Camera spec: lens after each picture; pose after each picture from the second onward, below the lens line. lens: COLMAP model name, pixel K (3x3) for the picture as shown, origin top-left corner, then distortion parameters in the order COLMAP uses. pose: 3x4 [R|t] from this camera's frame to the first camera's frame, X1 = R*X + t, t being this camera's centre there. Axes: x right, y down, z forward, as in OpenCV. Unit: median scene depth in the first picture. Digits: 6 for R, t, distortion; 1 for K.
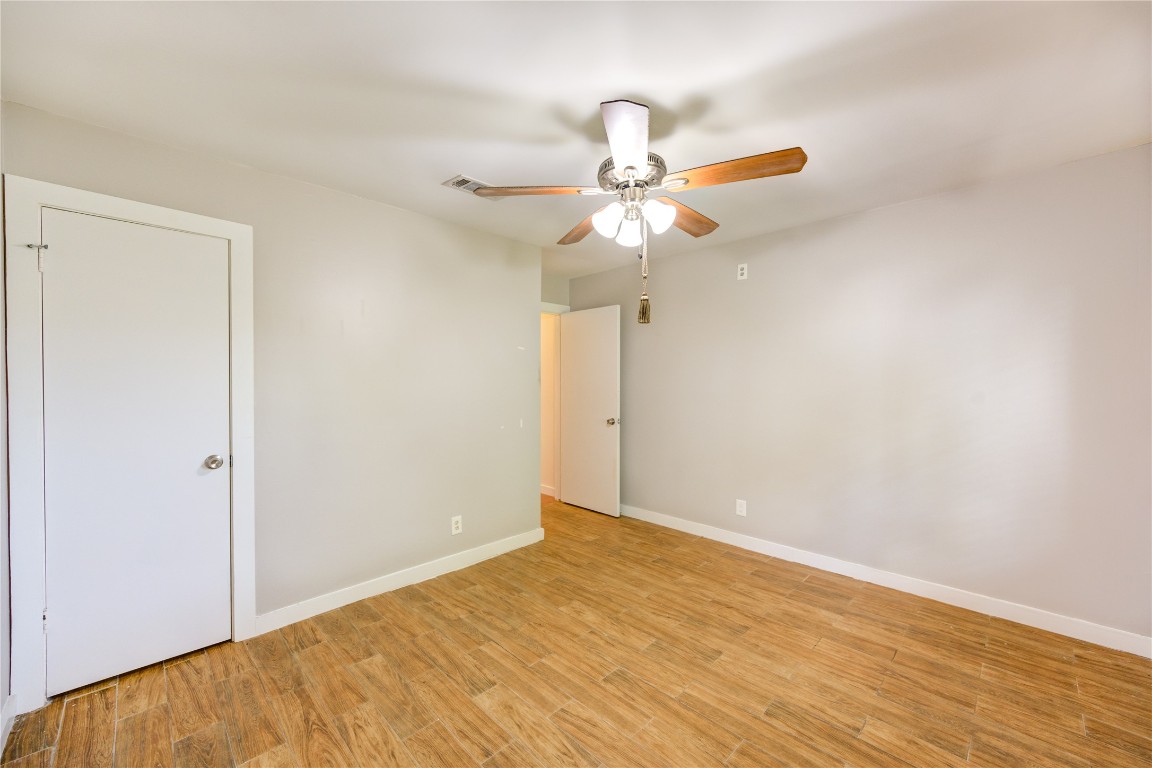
lens RADIAL K [[445.2, 0, 579.4], [0, 445.2, 382.4], [0, 0, 1]] dist [-0.002958, -0.000590]
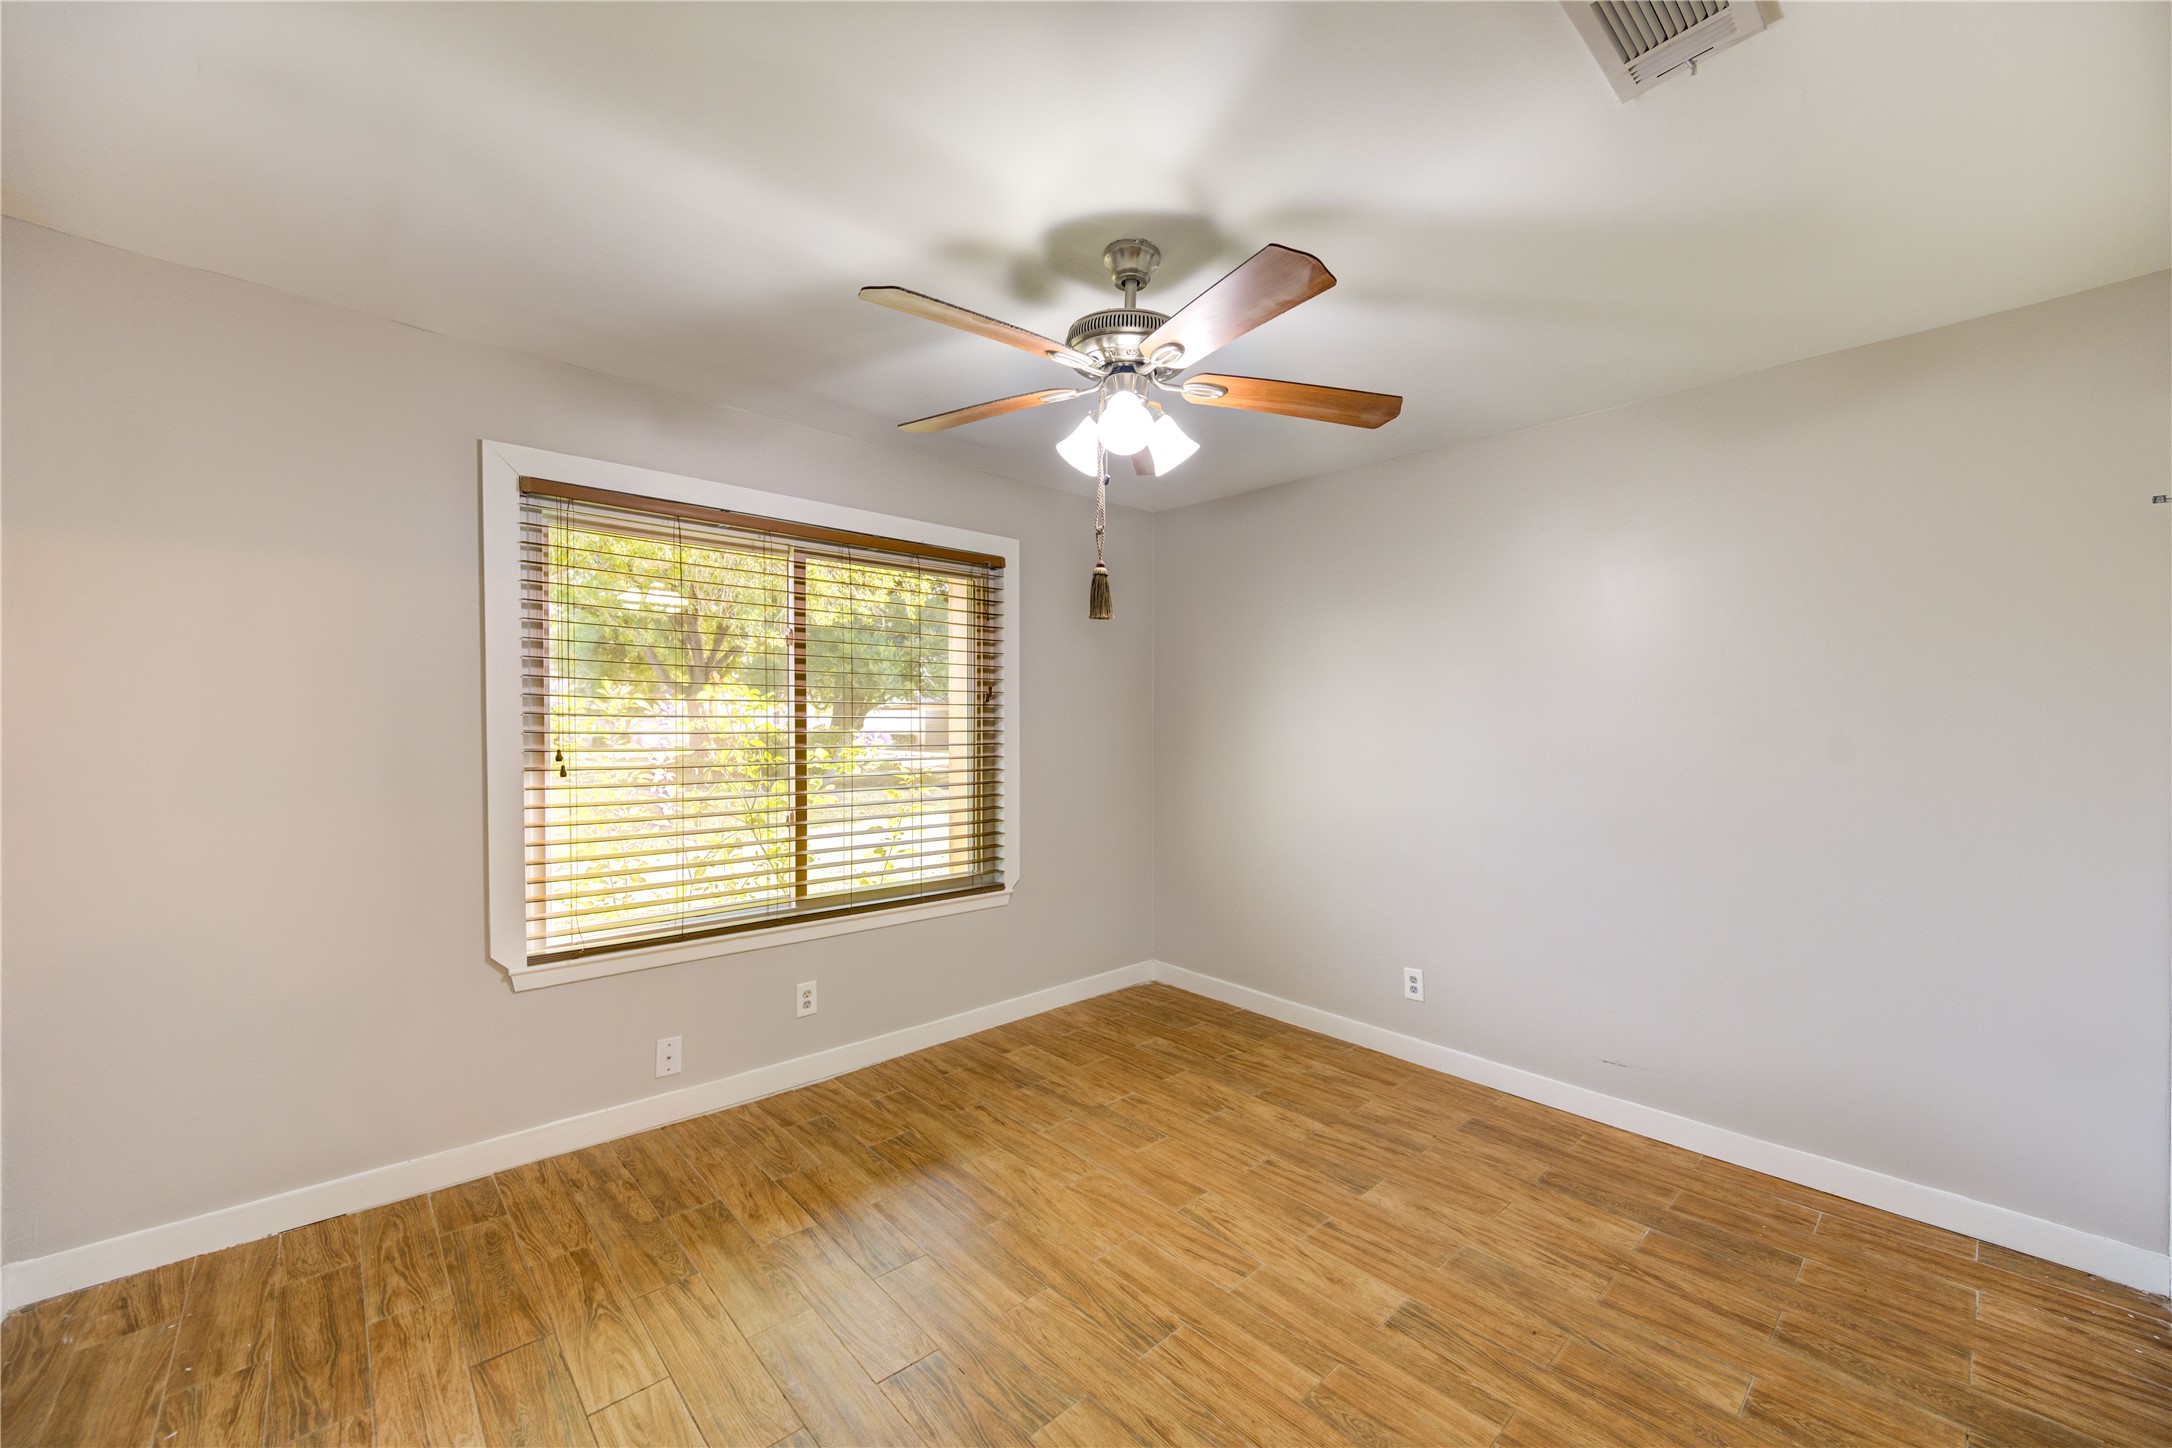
lens RADIAL K [[839.4, 0, 1073.9], [0, 839.4, 731.6], [0, 0, 1]] dist [-0.002958, -0.000590]
pose [[-0.997910, -0.003250, 0.064532, 0.111816], [-0.002437, 0.999917, 0.012672, -0.014023], [-0.064568, 0.012489, -0.997835, 2.000973]]
